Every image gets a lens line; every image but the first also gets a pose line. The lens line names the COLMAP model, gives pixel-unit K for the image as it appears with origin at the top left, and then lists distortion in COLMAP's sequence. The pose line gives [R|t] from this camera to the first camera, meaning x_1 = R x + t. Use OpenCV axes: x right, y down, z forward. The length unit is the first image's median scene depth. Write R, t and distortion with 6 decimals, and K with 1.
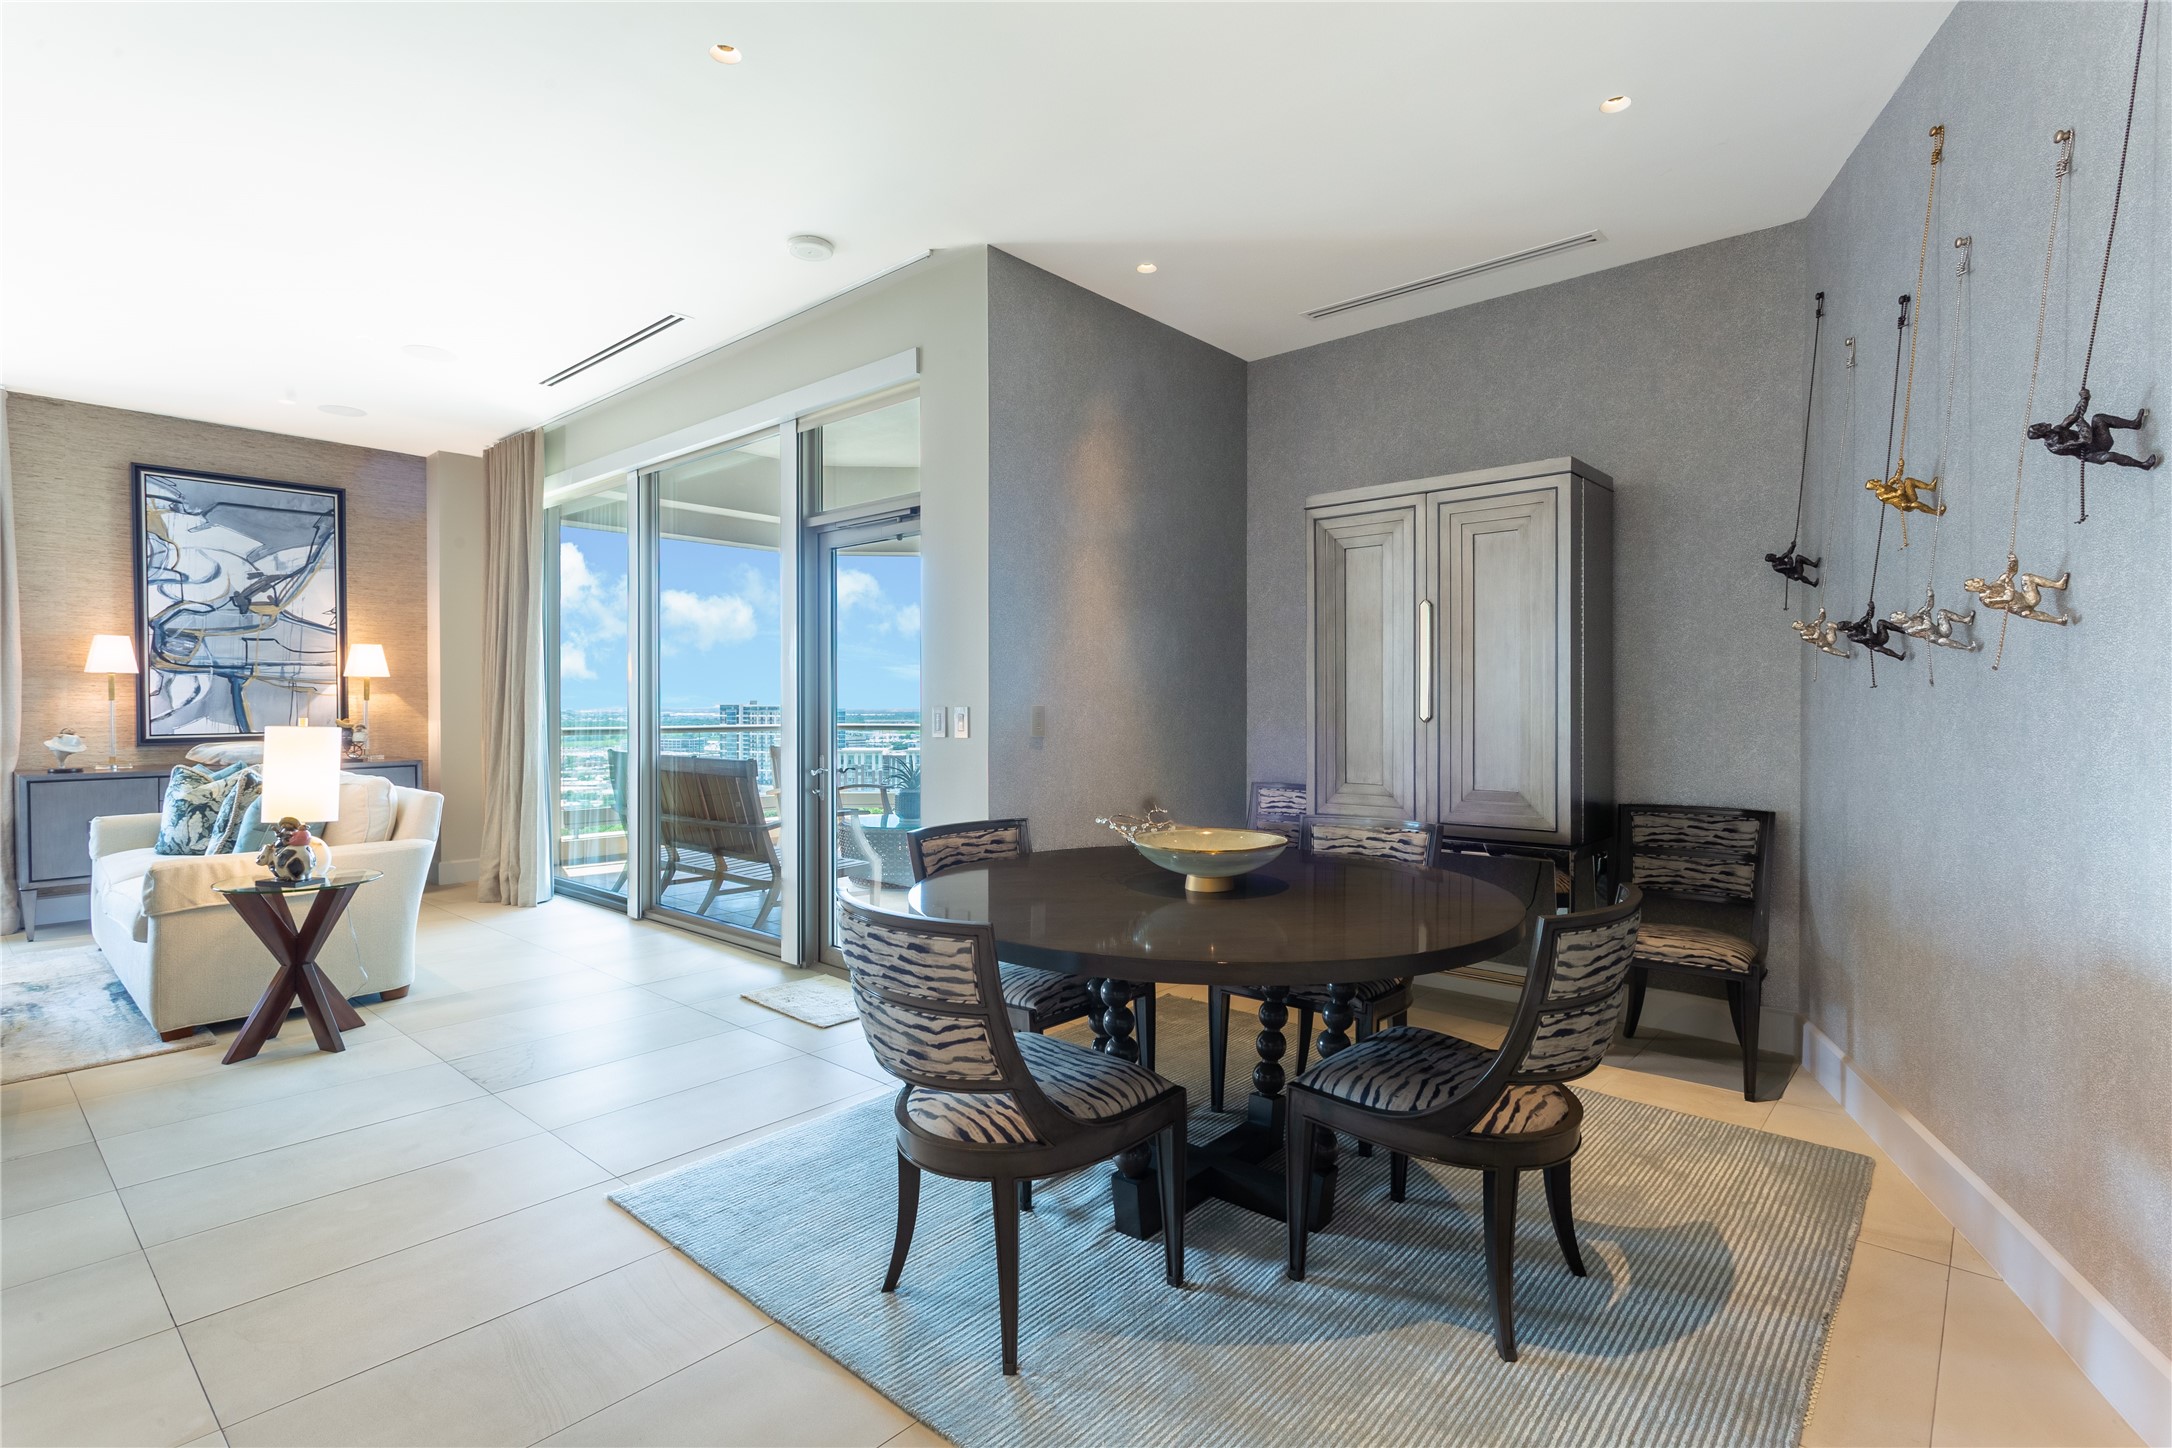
lens RADIAL K [[1029.7, 0, 1086.3], [0, 1029.7, 710.3], [0, 0, 1]] dist [0.005922, 0.002335]
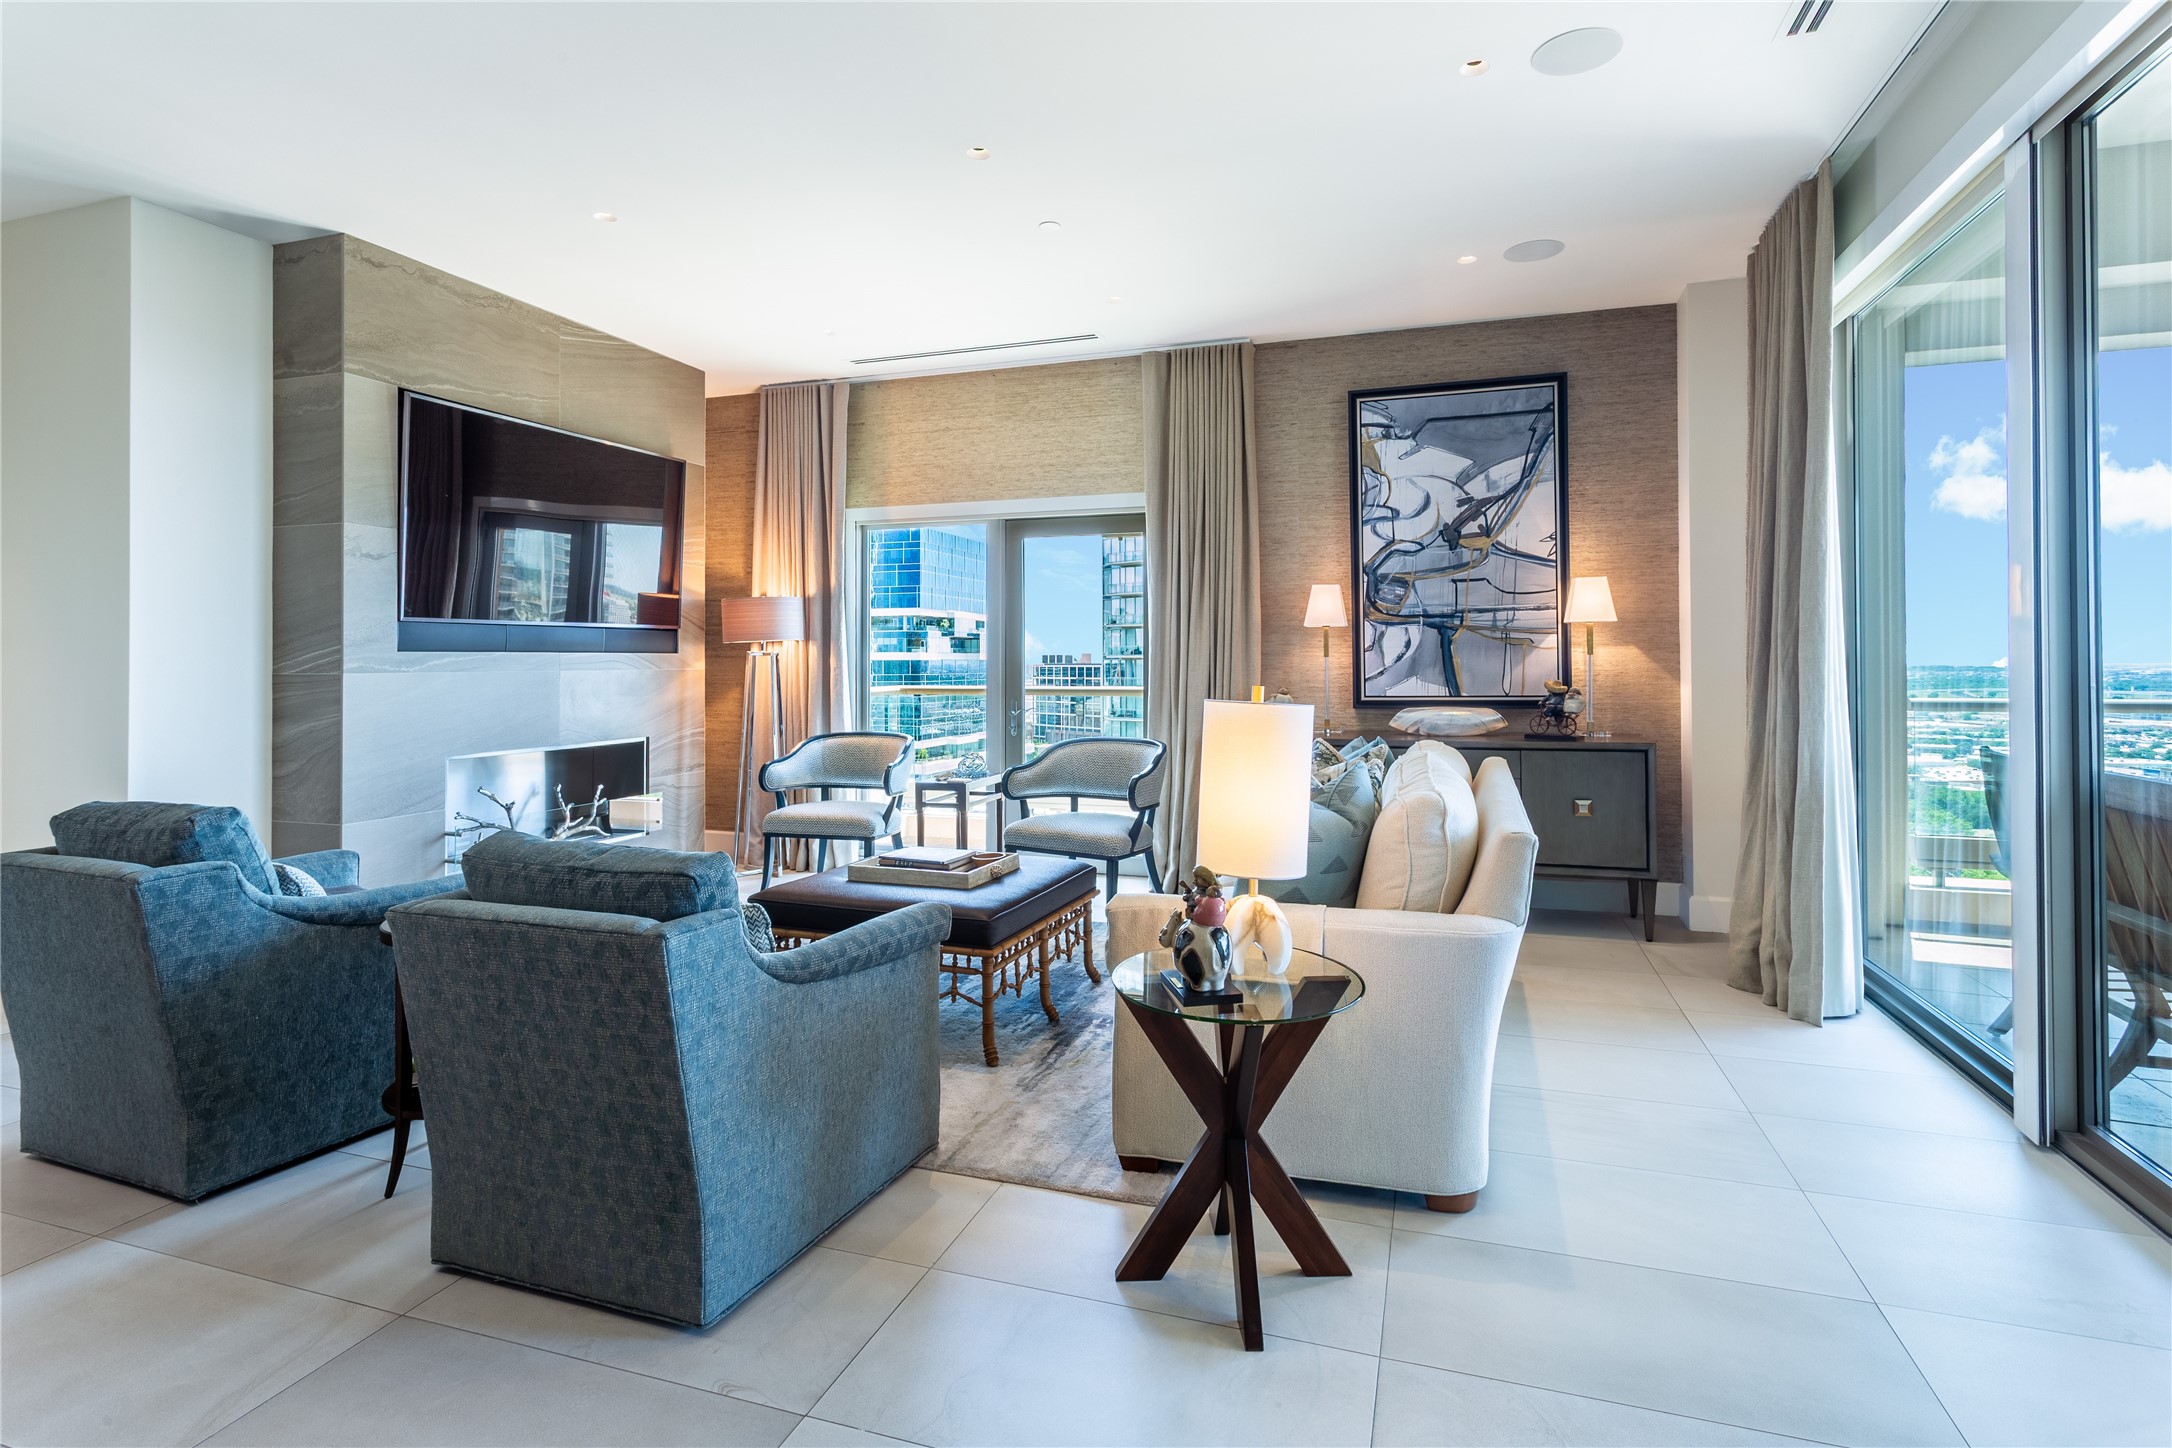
lens RADIAL K [[1029.7, 0, 1115.2], [0, 1029.7, 651.1], [0, 0, 1]] dist [0.005922, 0.002335]
pose [[0.382431, -0.011538, -0.923912, -0.167772], [-0.001753, 0.999911, -0.013213, -0.002318], [0.923982, 0.006673, 0.382377, 0.448159]]
